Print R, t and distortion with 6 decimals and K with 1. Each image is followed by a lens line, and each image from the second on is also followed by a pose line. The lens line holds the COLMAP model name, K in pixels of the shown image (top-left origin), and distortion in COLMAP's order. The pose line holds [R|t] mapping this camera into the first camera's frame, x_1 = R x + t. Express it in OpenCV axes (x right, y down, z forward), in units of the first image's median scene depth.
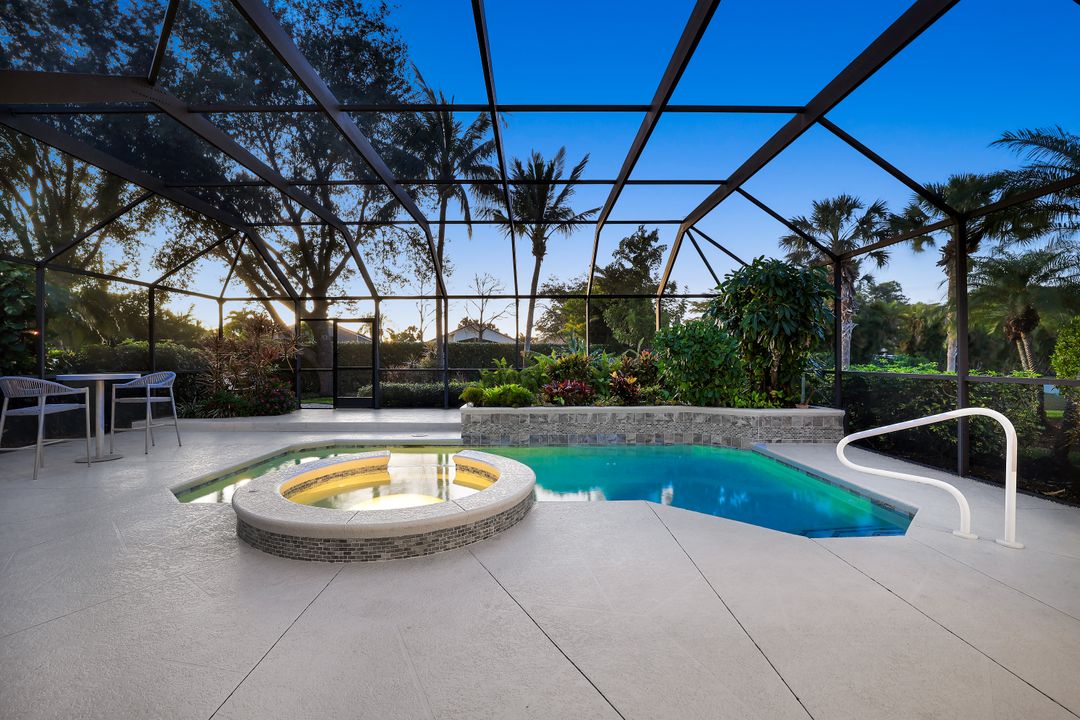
lens RADIAL K [[472.7, 0, 539.5], [0, 472.7, 351.0], [0, 0, 1]] dist [-0.042955, 0.014979]
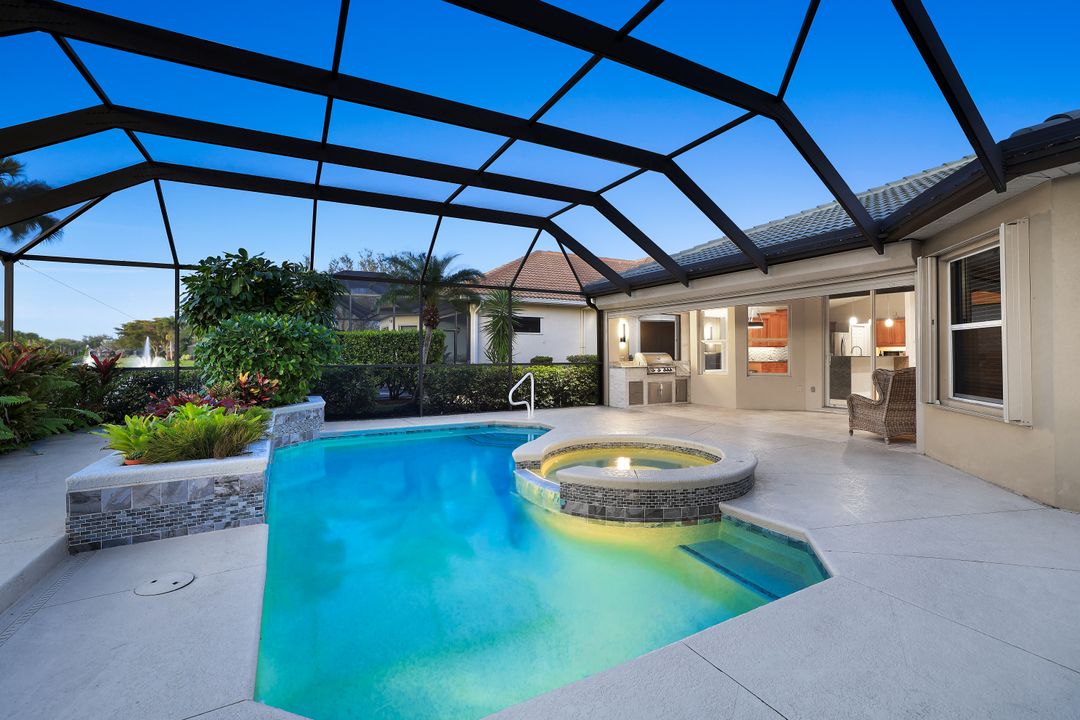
lens RADIAL K [[472.7, 0, 539.5], [0, 472.7, 351.0], [0, 0, 1]] dist [-0.042955, 0.014979]
pose [[-0.466846, 0.010188, 0.884280, -0.702333], [-0.012266, 0.999763, -0.017994, 0.017893], [-0.884253, -0.019246, -0.466611, 0.971694]]
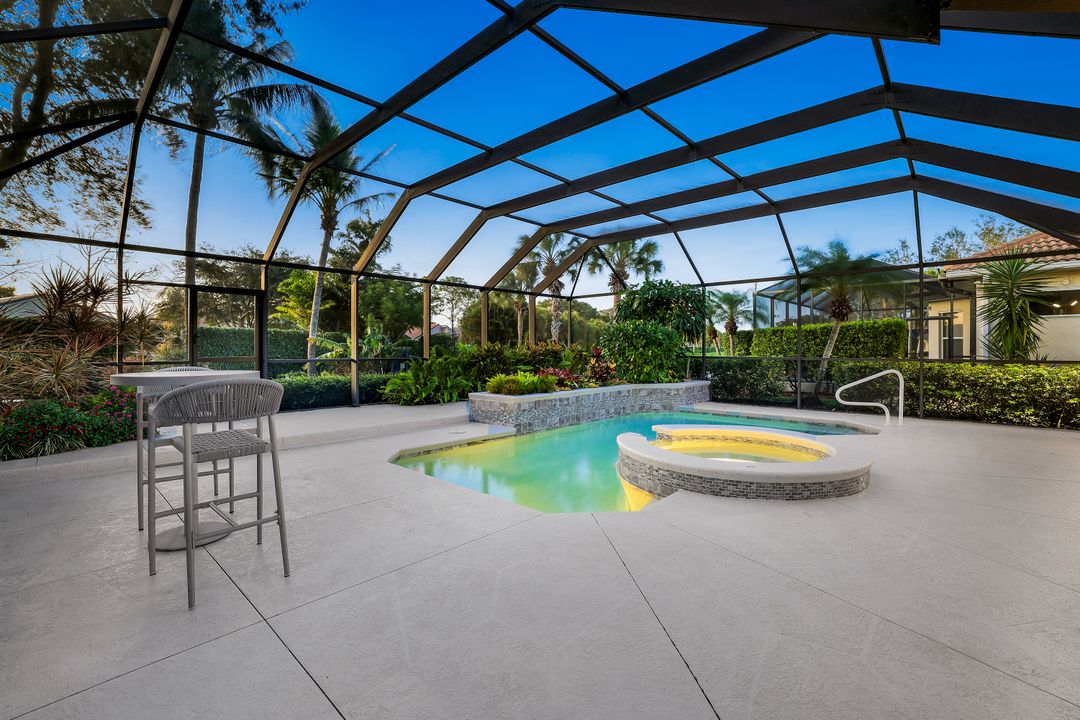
lens RADIAL K [[472.7, 0, 539.5], [0, 472.7, 351.0], [0, 0, 1]] dist [-0.042955, 0.014979]
pose [[0.695405, -0.000187, 0.718618, -0.835156], [-0.014183, 0.999802, 0.013985, 0.009206], [-0.718478, -0.019918, 0.695264, 0.270920]]
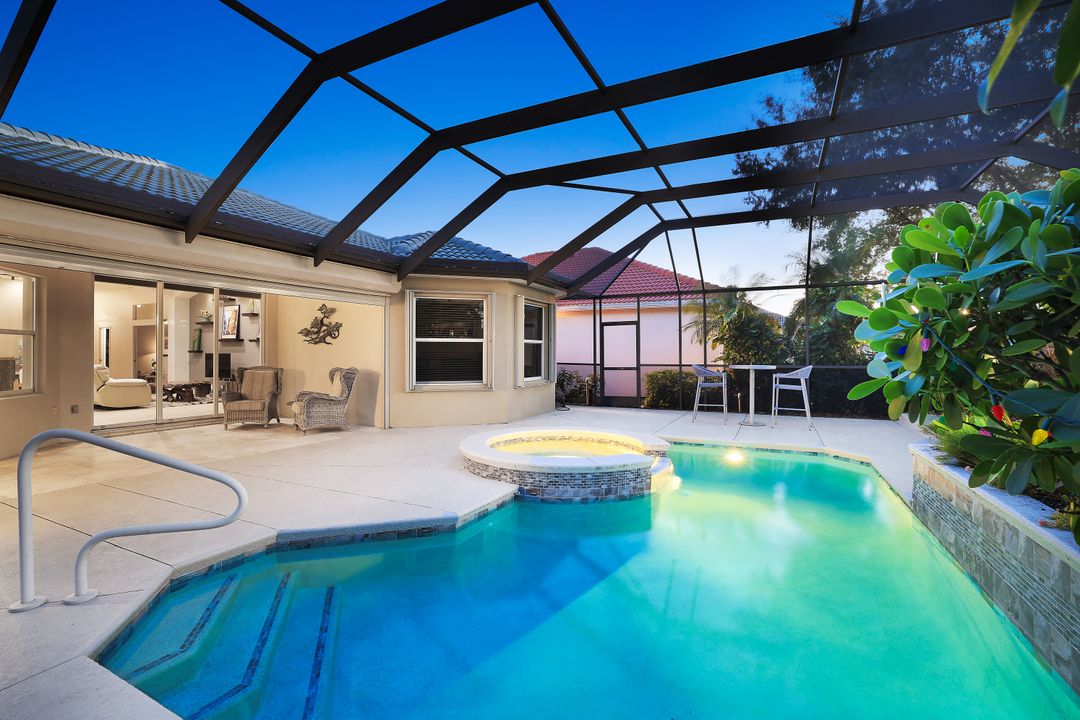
lens RADIAL K [[482.3, 0, 540.6], [0, 482.3, 356.1], [0, 0, 1]] dist [-0.000716, 0.015732]
pose [[-0.448361, 0.005246, -0.893837, 0.527542], [0.020453, 0.999781, -0.004392, 0.013468], [0.893619, -0.020251, -0.448370, 0.885573]]
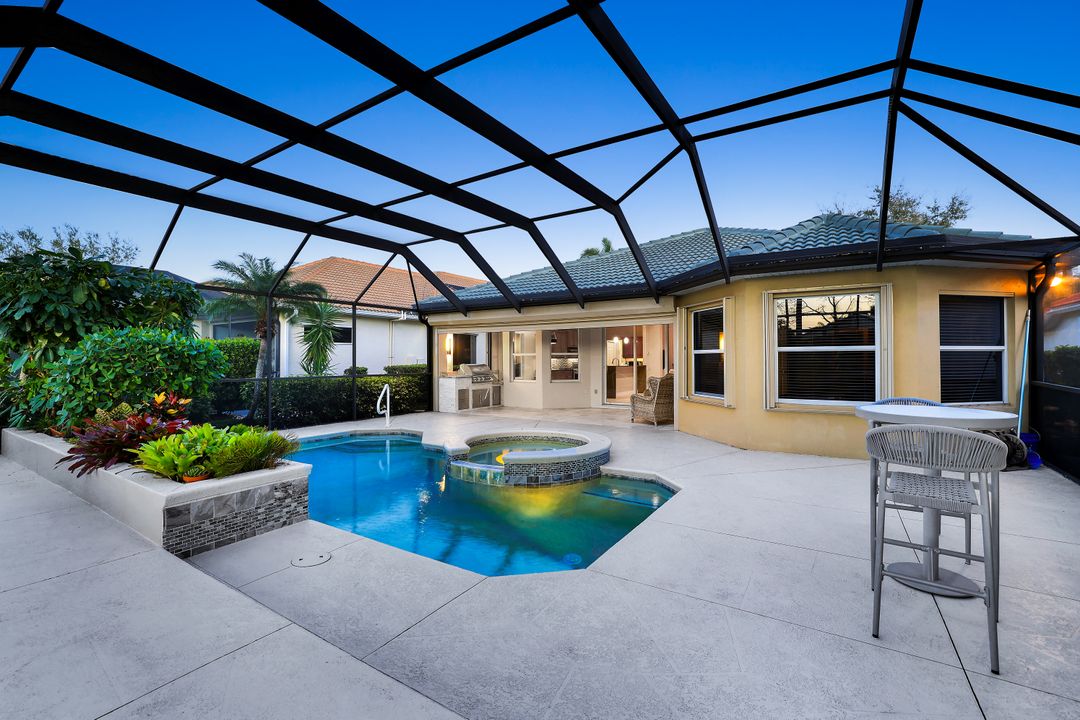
lens RADIAL K [[472.7, 0, 539.5], [0, 472.7, 351.0], [0, 0, 1]] dist [-0.042955, 0.014979]
pose [[-0.835182, 0.015507, 0.549755, -0.701083], [-0.004448, 0.999379, -0.034947, 0.002320], [-0.549955, -0.031633, -0.834595, 1.316166]]
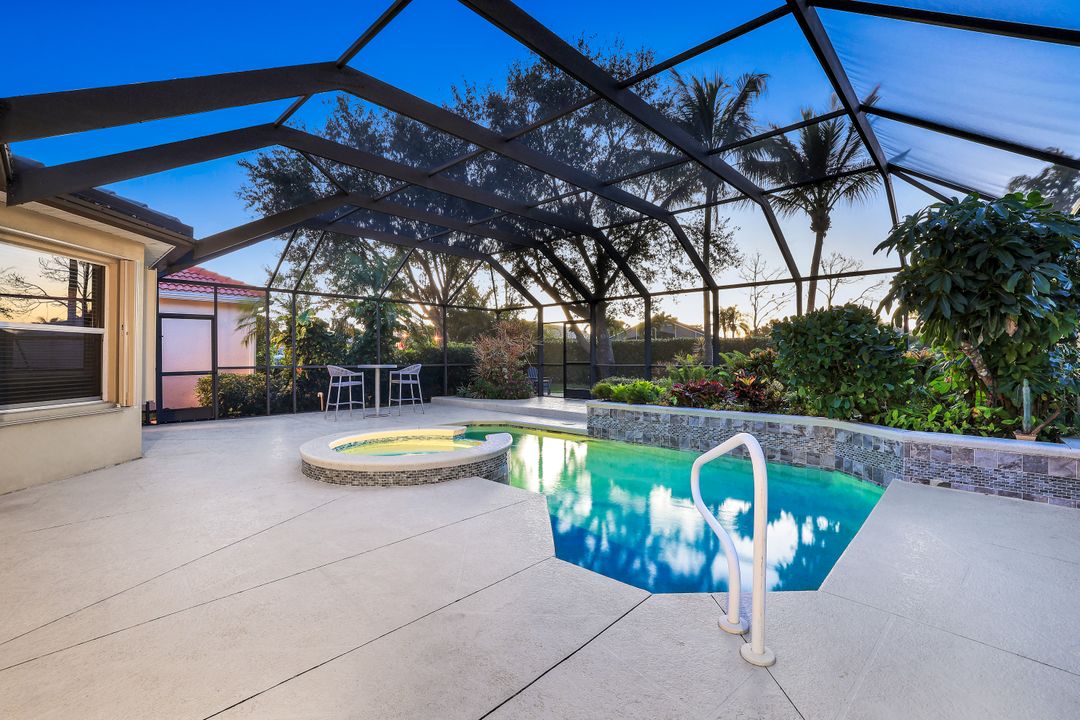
lens RADIAL K [[472.7, 0, 539.5], [0, 472.7, 351.0], [0, 0, 1]] dist [-0.042955, 0.014979]
pose [[0.718797, -0.005948, -0.695195, 0.503787], [0.012681, 0.999909, 0.004556, -0.000123], [0.695104, -0.012091, 0.718807, 0.146438]]
